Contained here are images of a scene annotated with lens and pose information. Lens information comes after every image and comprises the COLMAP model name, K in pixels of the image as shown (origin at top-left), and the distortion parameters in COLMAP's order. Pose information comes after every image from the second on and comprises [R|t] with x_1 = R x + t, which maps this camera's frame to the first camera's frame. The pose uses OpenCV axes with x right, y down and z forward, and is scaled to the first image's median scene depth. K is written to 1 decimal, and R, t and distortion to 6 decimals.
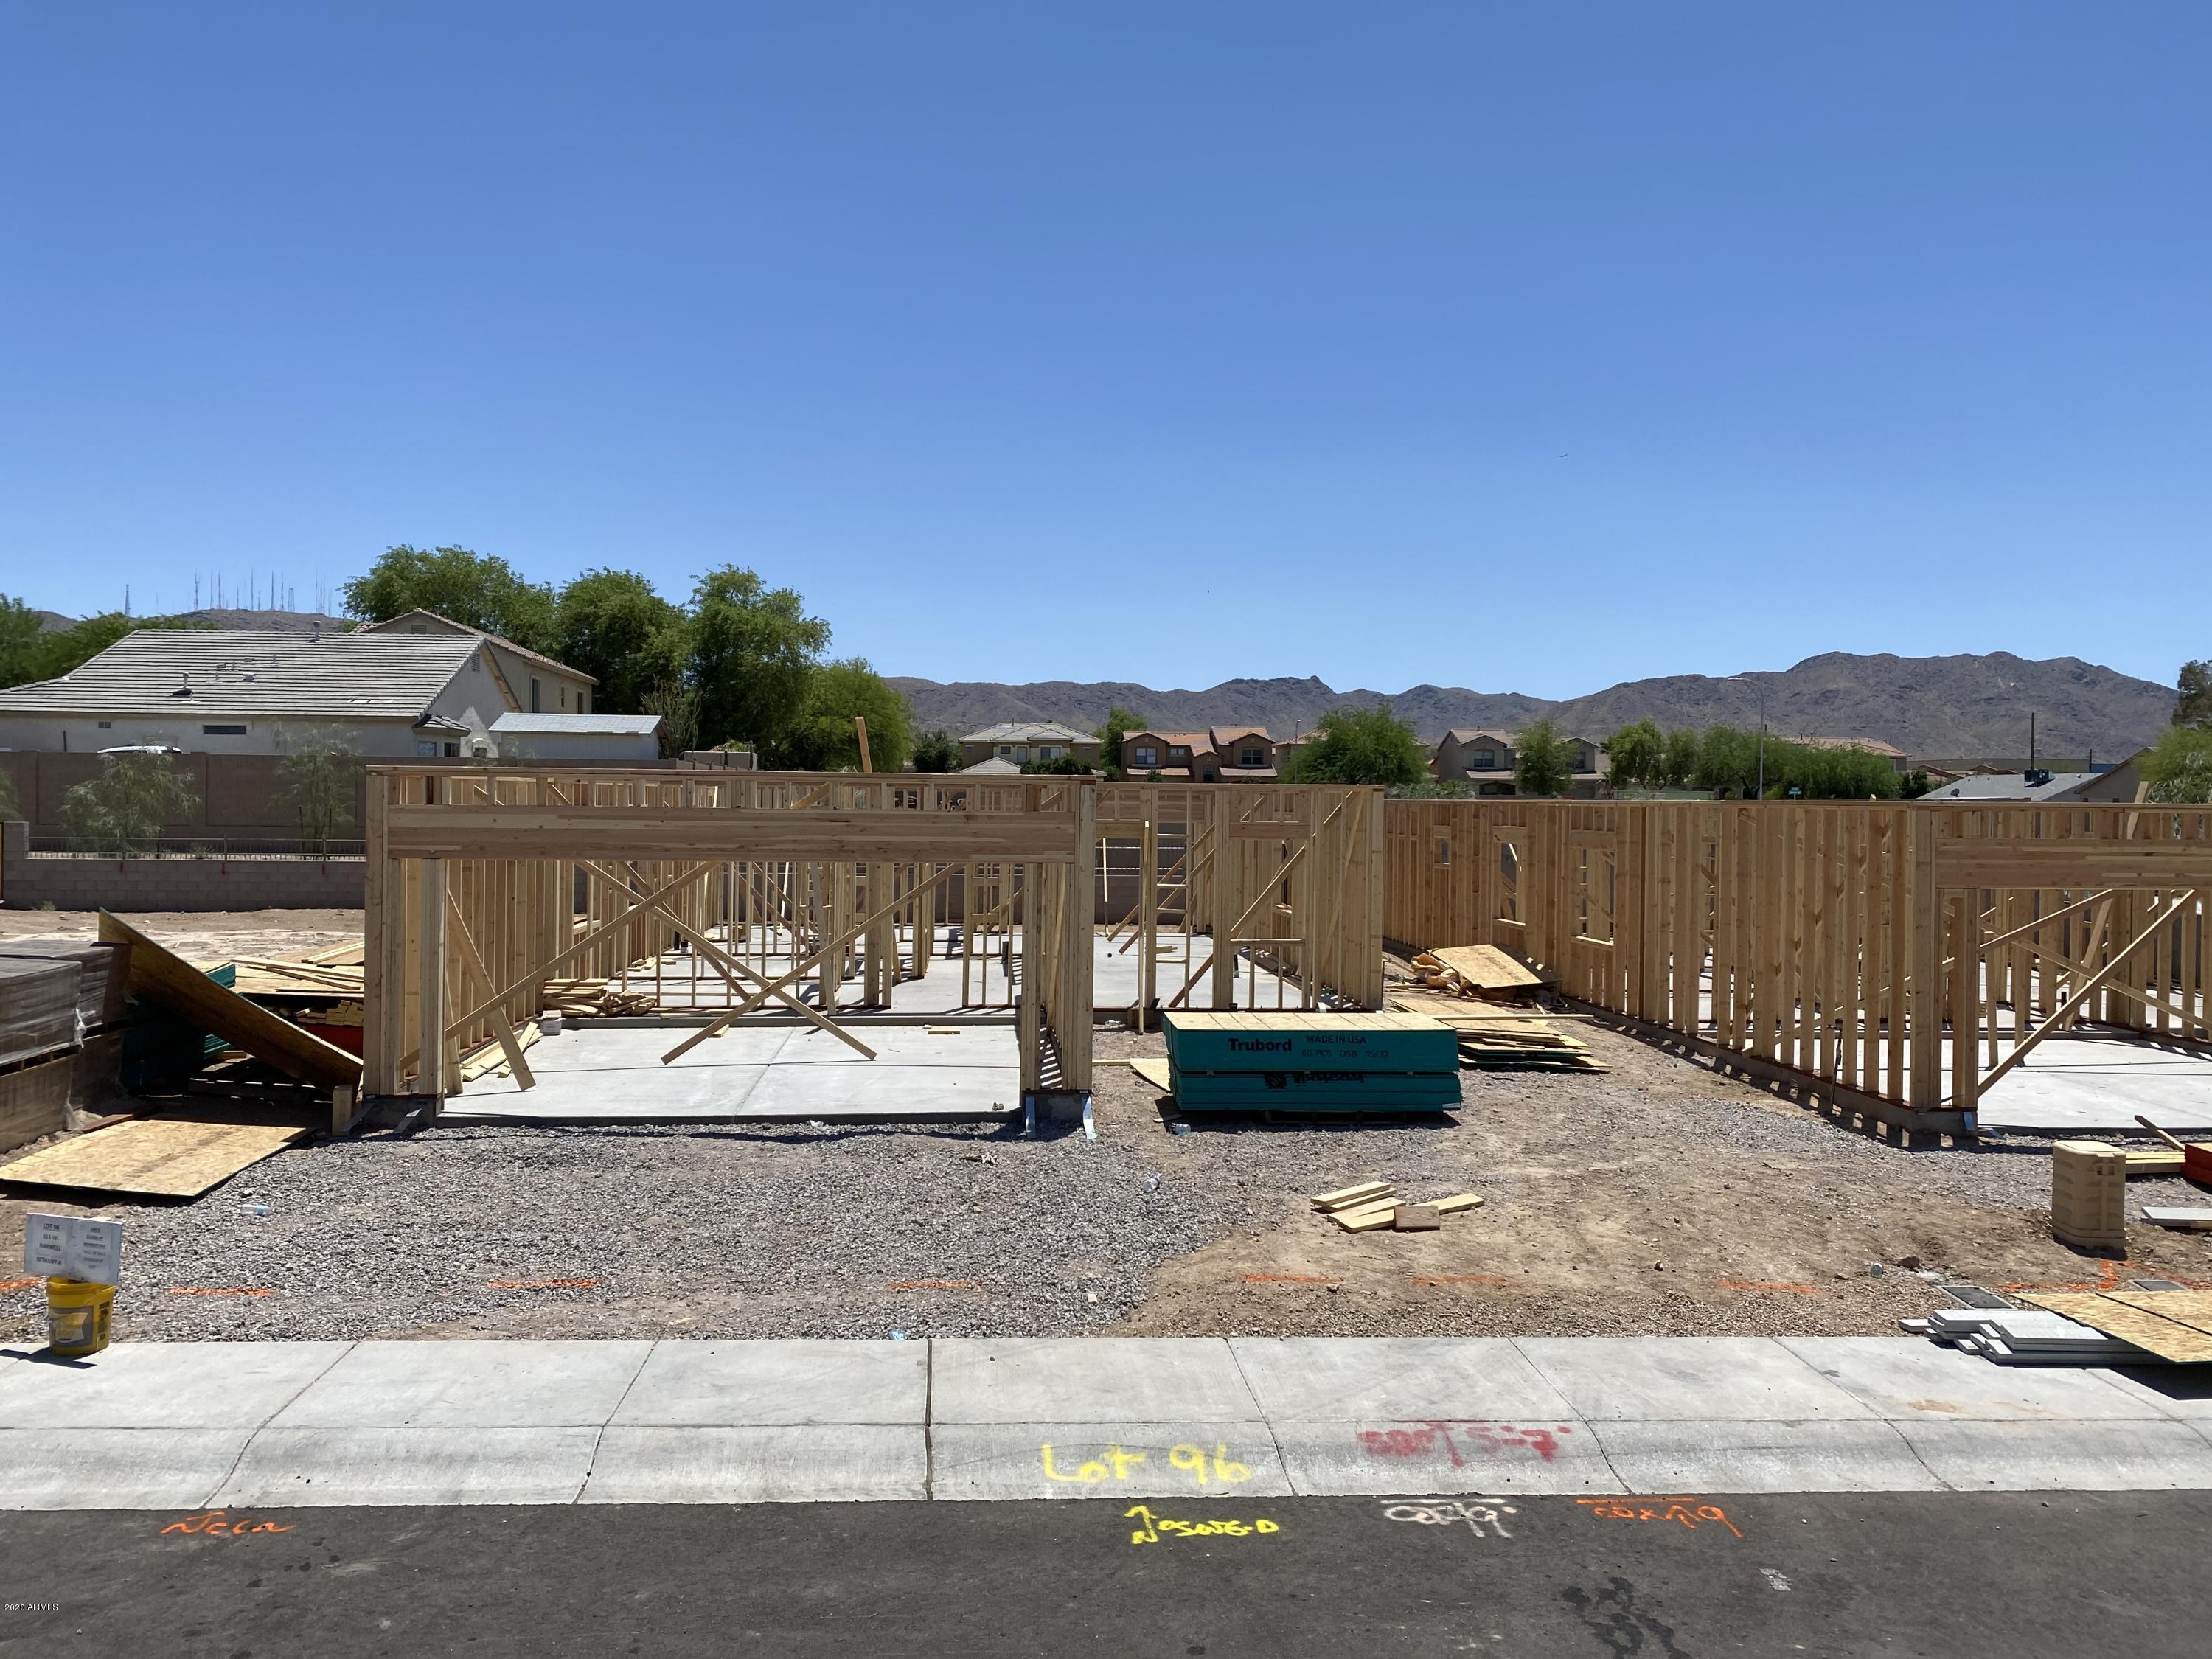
lens RADIAL K [[1653.8, 0, 1101.2], [0, 1653.8, 844.9], [0, 0, 1]] dist [0.040043, -0.045115]
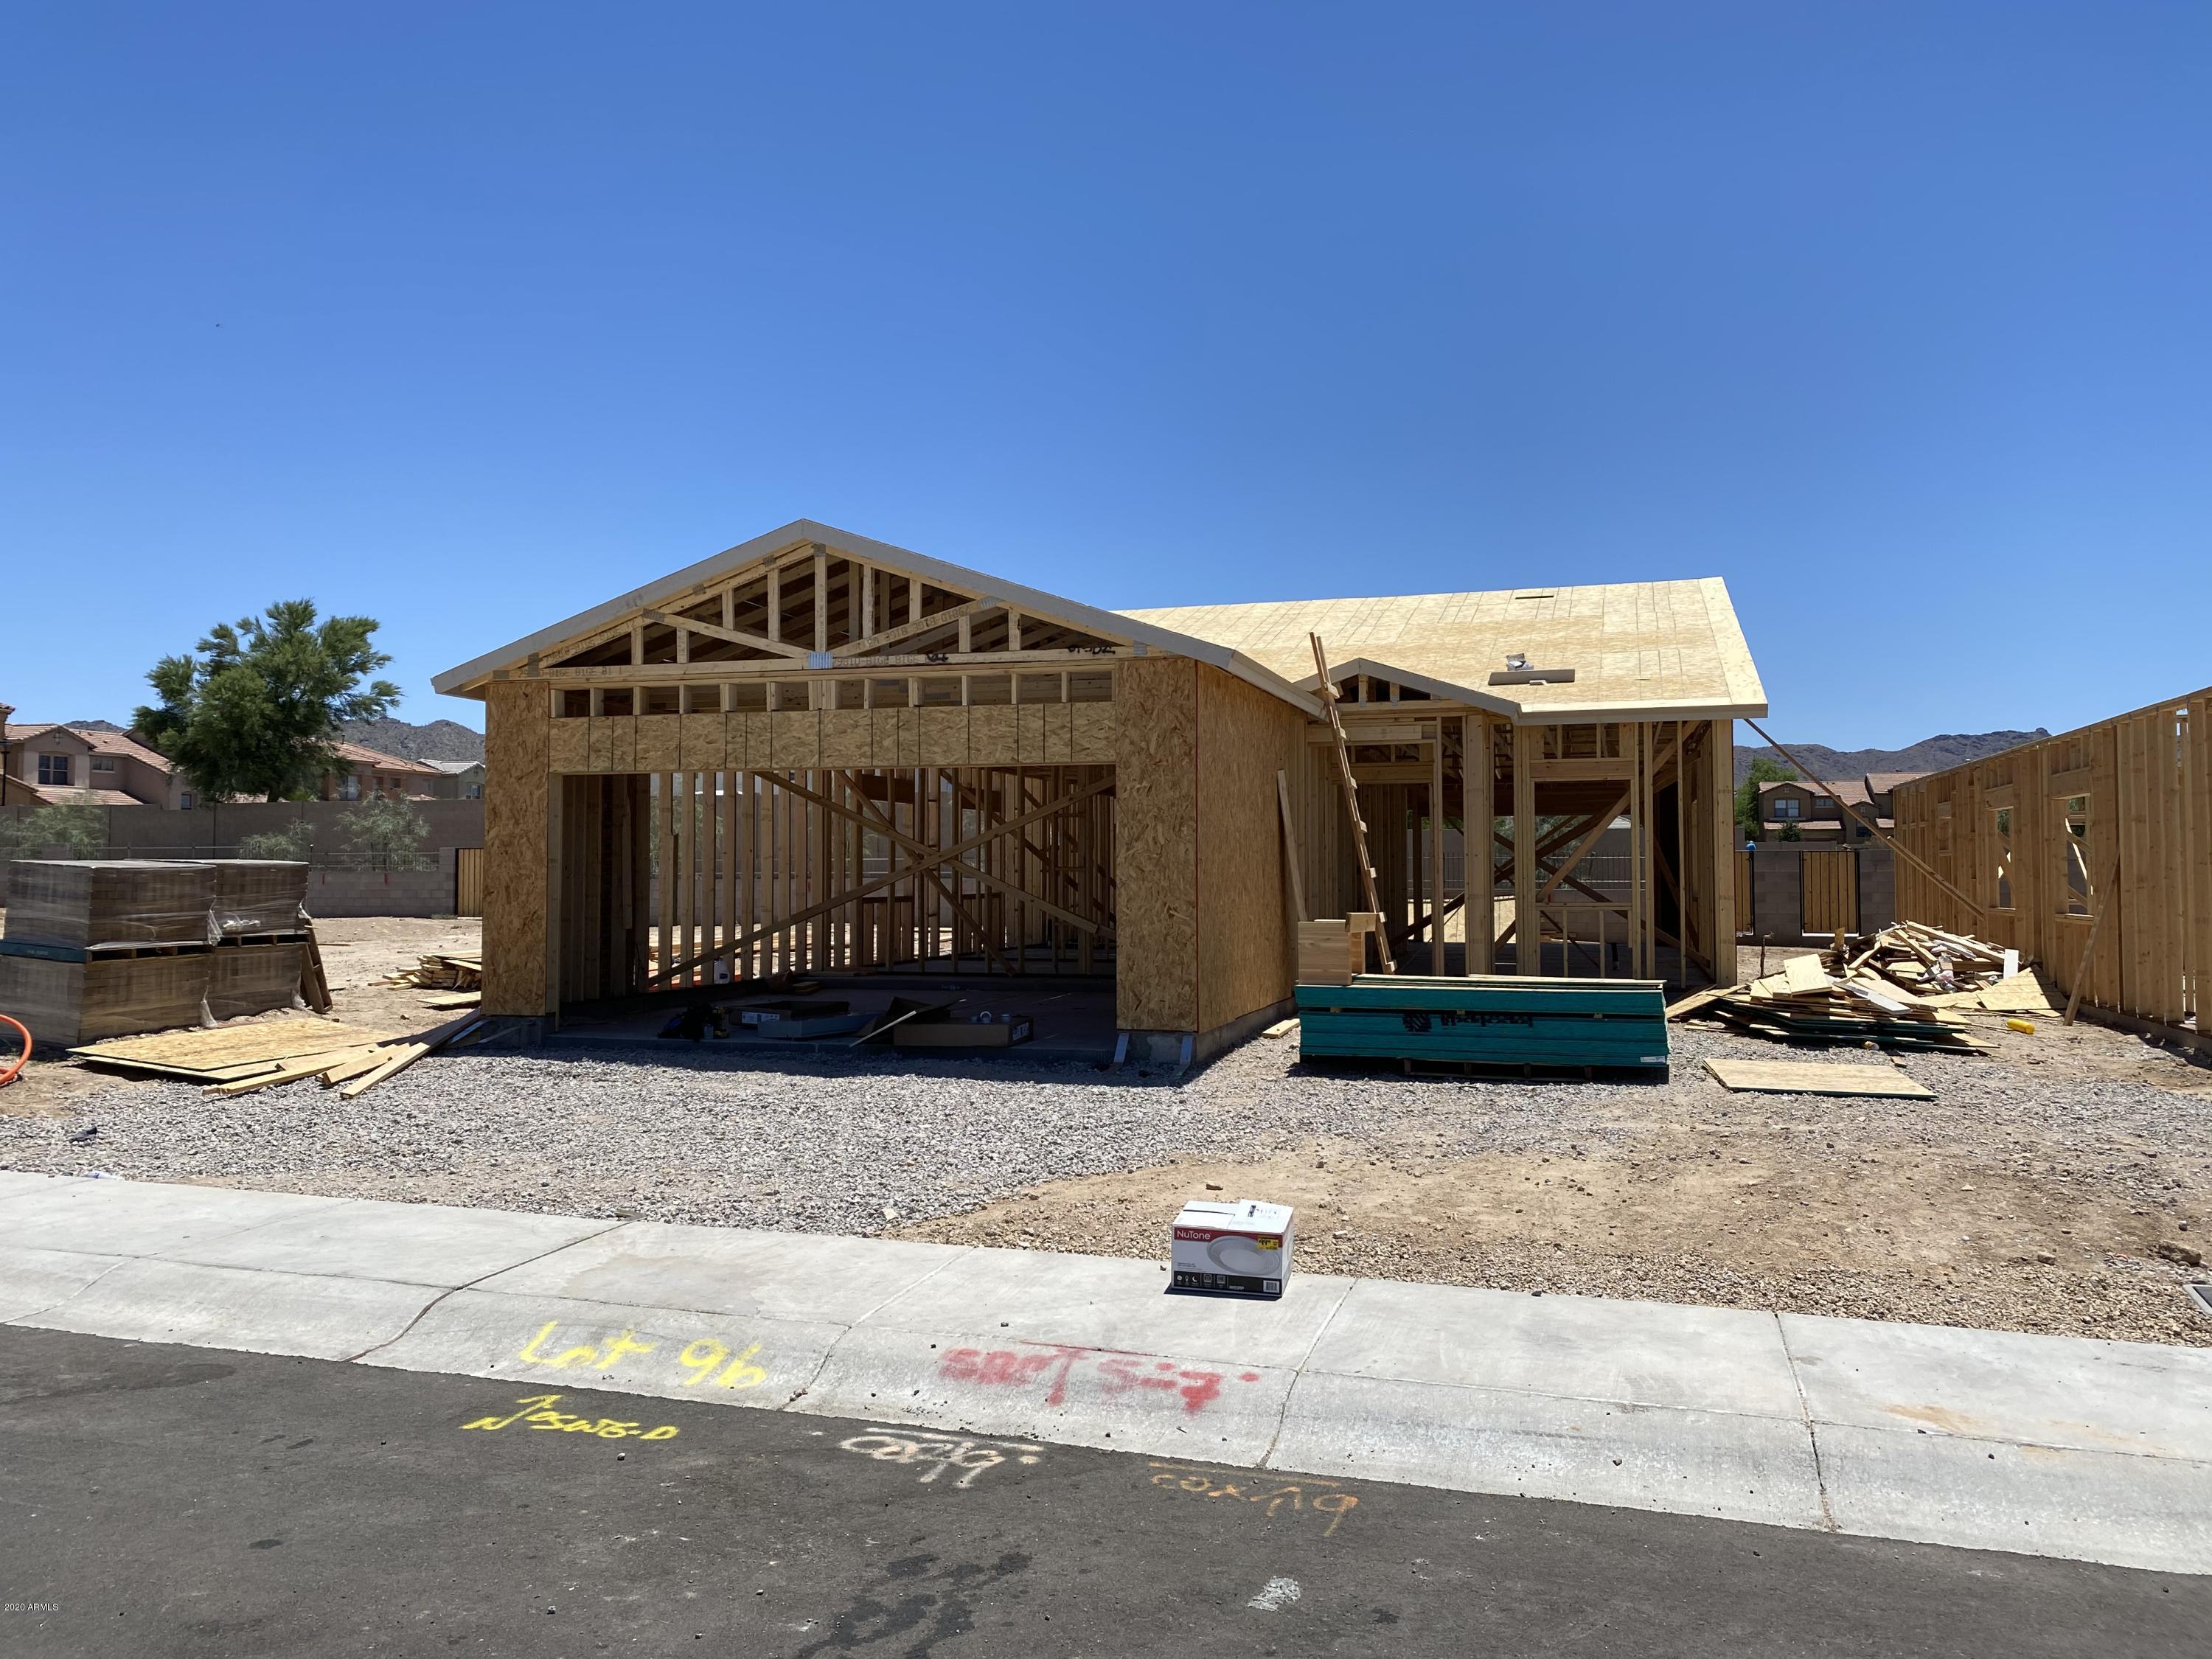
lens RADIAL K [[1653.8, 0, 1096.7], [0, 1653.8, 822.6], [0, 0, 1]] dist [0.040043, -0.045115]
pose [[0.928443, -0.027166, -0.370481, 0.480858], [0.006064, 0.998298, -0.058006, 0.168324], [0.371426, 0.051608, 0.927027, 0.347575]]
